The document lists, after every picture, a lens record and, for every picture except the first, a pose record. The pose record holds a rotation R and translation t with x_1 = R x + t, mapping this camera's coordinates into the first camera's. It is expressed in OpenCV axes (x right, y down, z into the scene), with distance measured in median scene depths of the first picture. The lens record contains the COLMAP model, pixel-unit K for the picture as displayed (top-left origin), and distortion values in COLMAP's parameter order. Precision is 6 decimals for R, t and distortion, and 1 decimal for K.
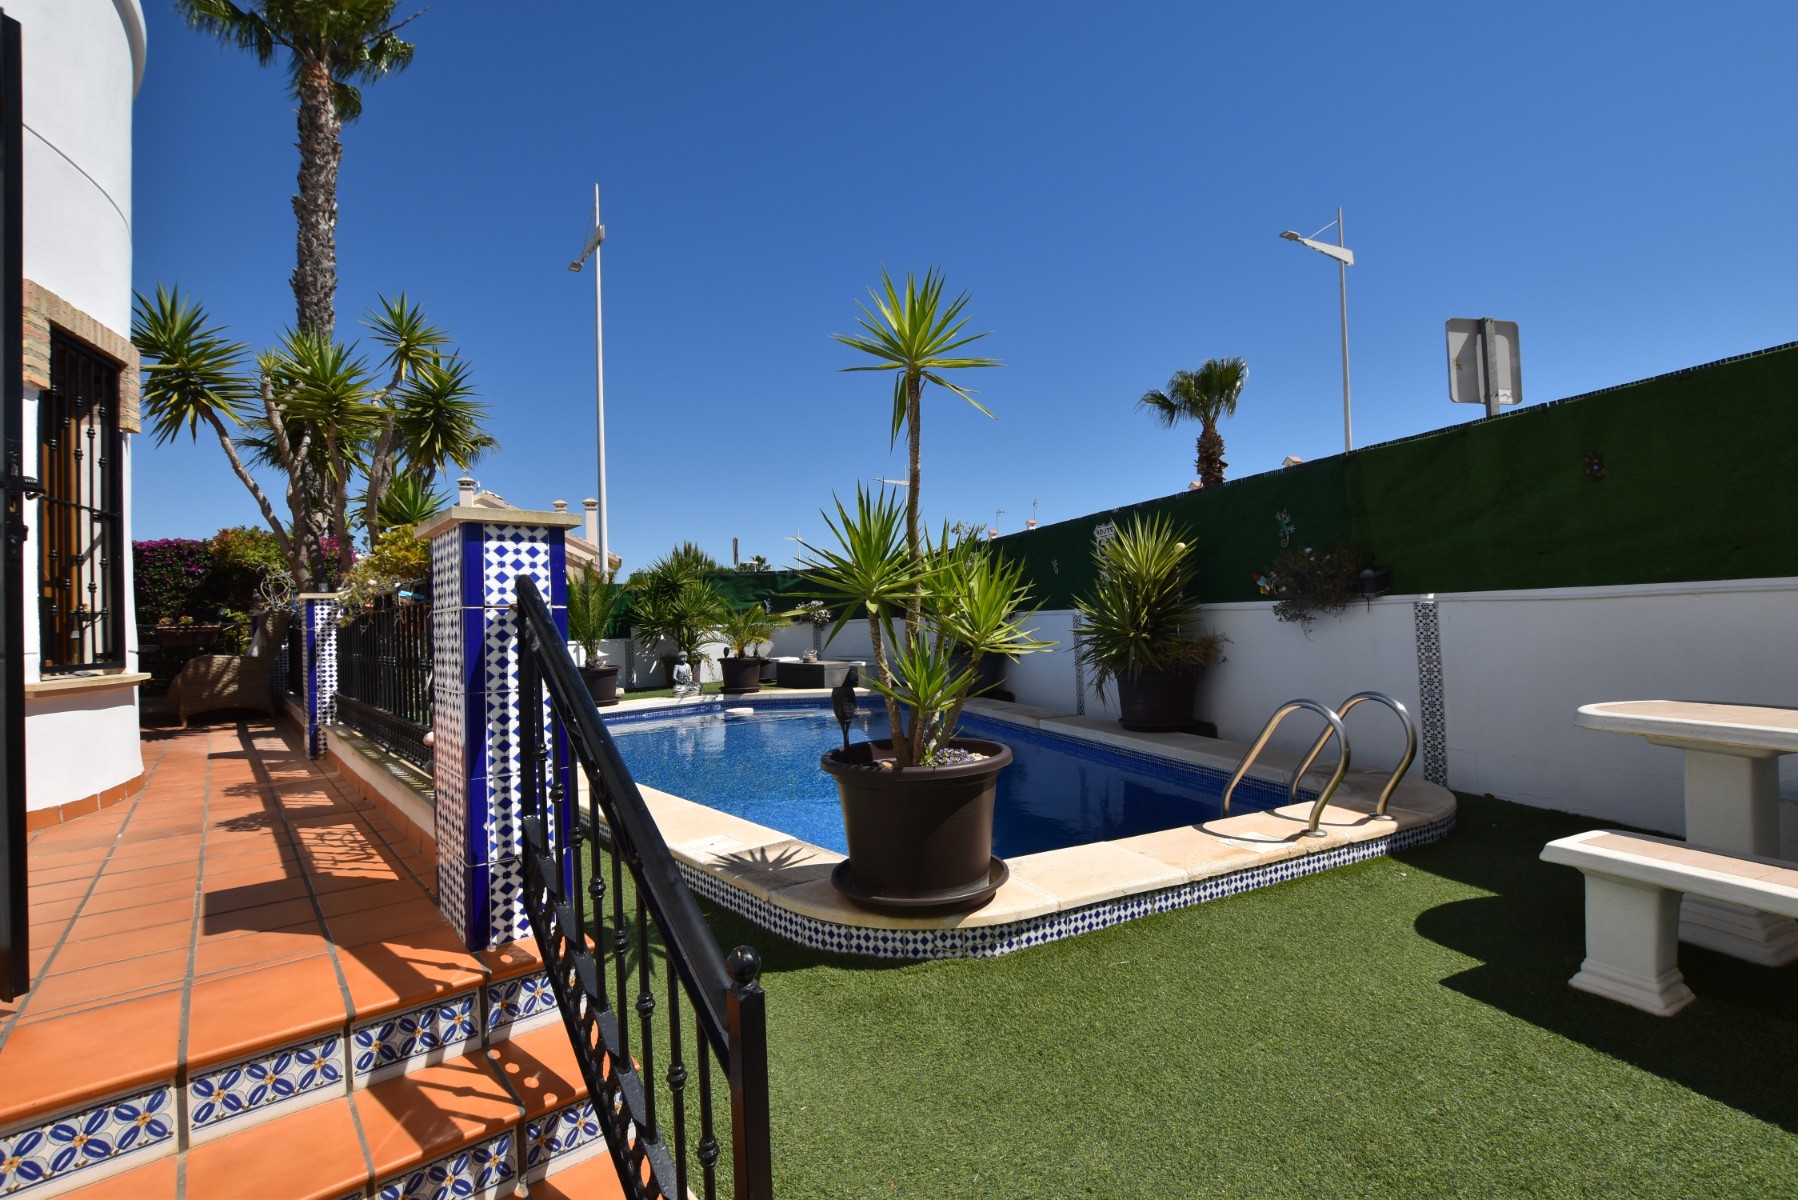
lens RADIAL K [[790.5, 0, 904.8], [0, 790.5, 598.6], [0, 0, 1]] dist [-0.035903, 0.006038]
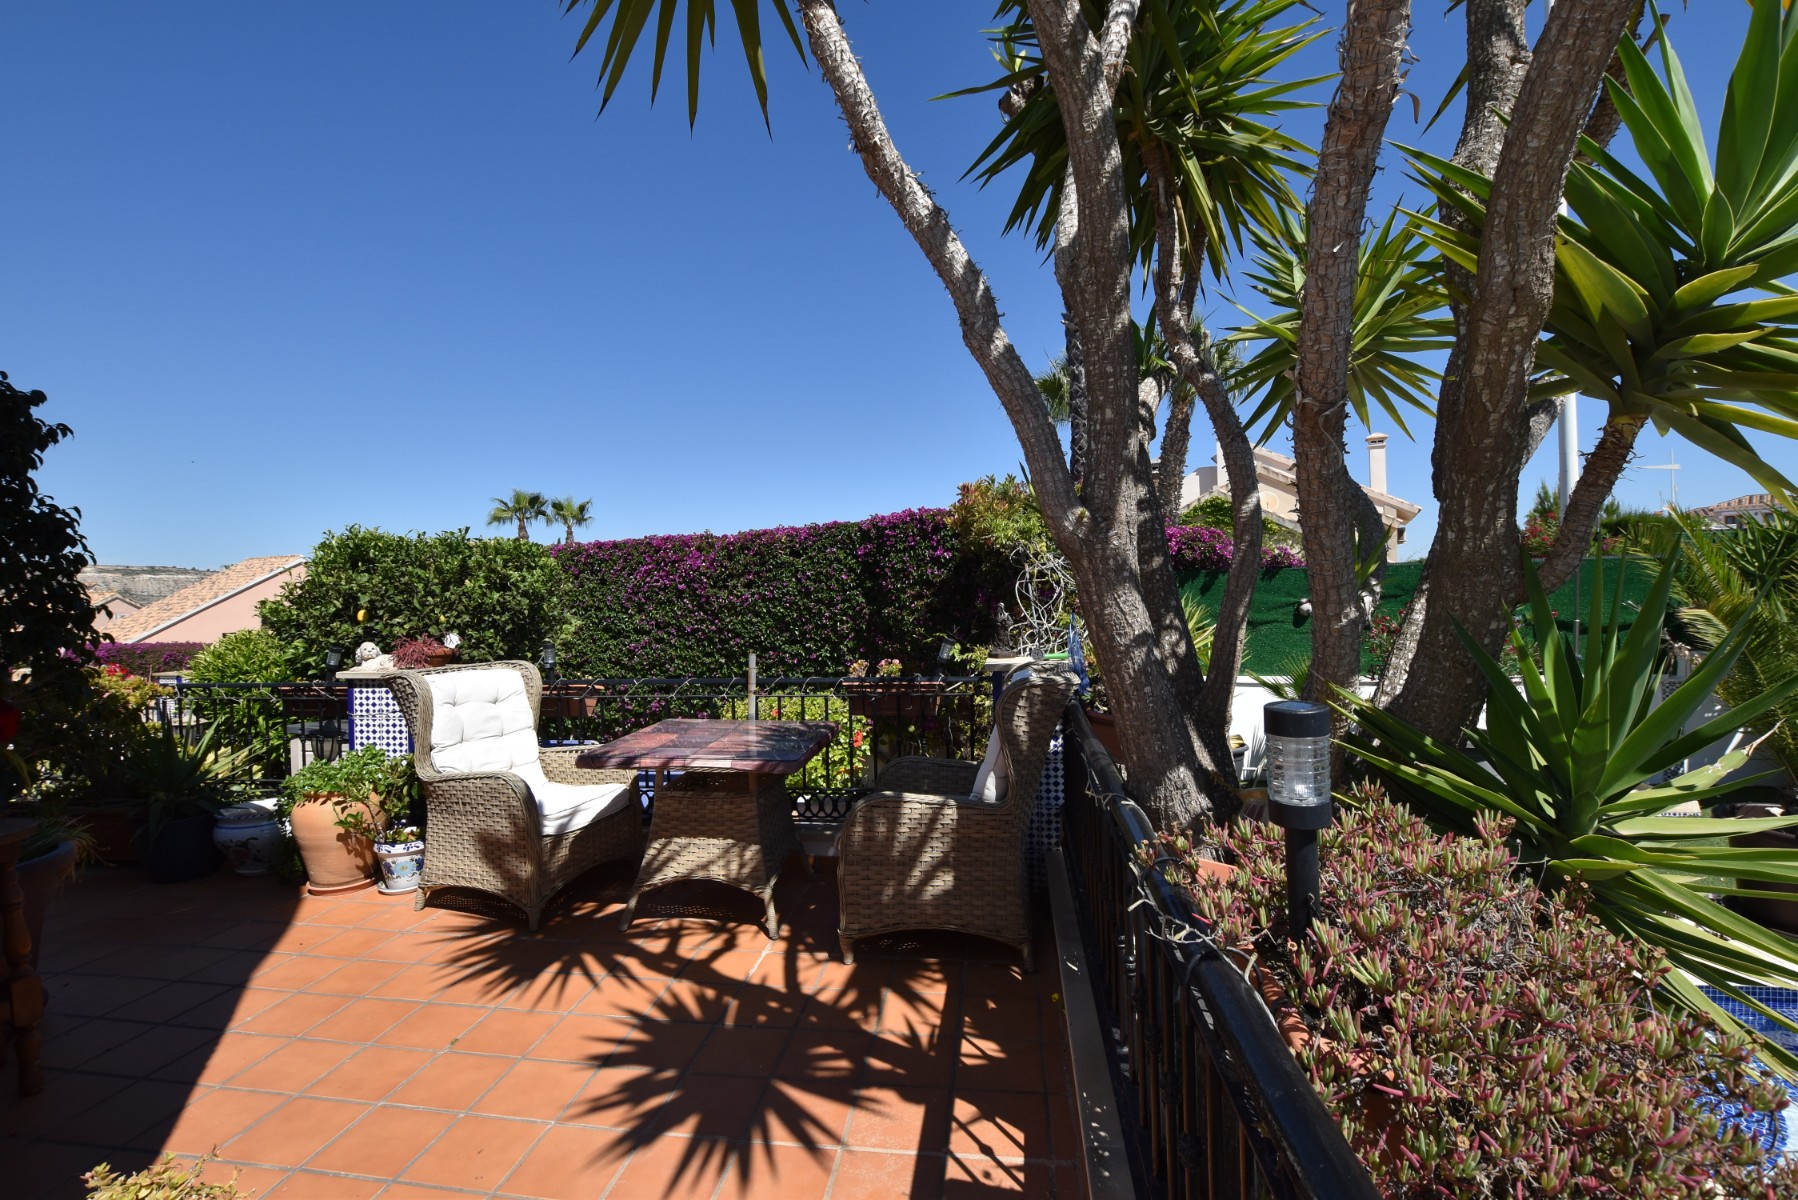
lens RADIAL K [[790.5, 0, 896.2], [0, 790.5, 598.0], [0, 0, 1]] dist [-0.035903, 0.006038]
pose [[0.642427, 0.025065, -0.765937, -0.469161], [0.016563, 0.998777, 0.046576, -0.034631], [0.766168, -0.042608, 0.641227, 0.586204]]
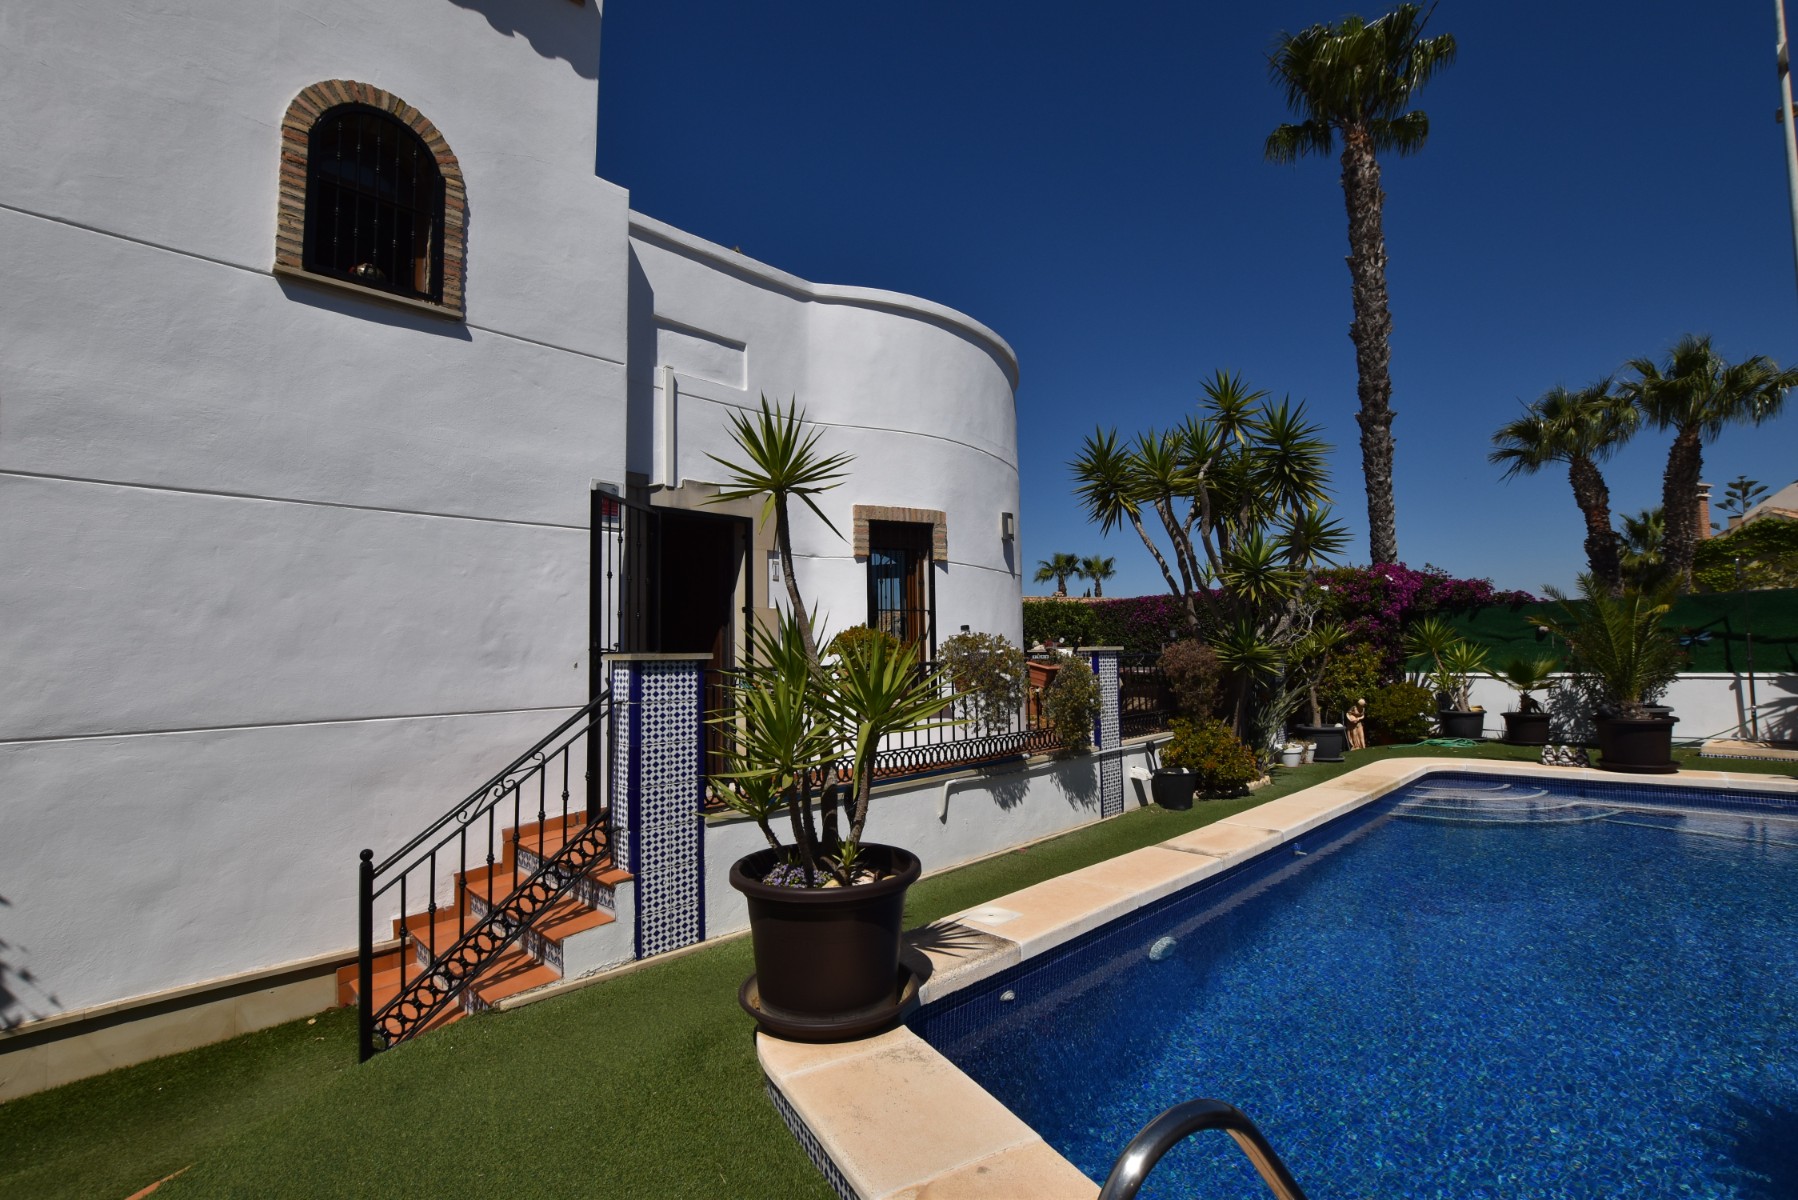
lens RADIAL K [[790.5, 0, 908.1], [0, 790.5, 616.5], [0, 0, 1]] dist [-0.035903, 0.006038]
pose [[0.068125, -0.009056, -0.997636, 0.326063], [0.043210, 0.999047, -0.006119, -0.035981], [0.996741, -0.042691, 0.068451, 0.333574]]
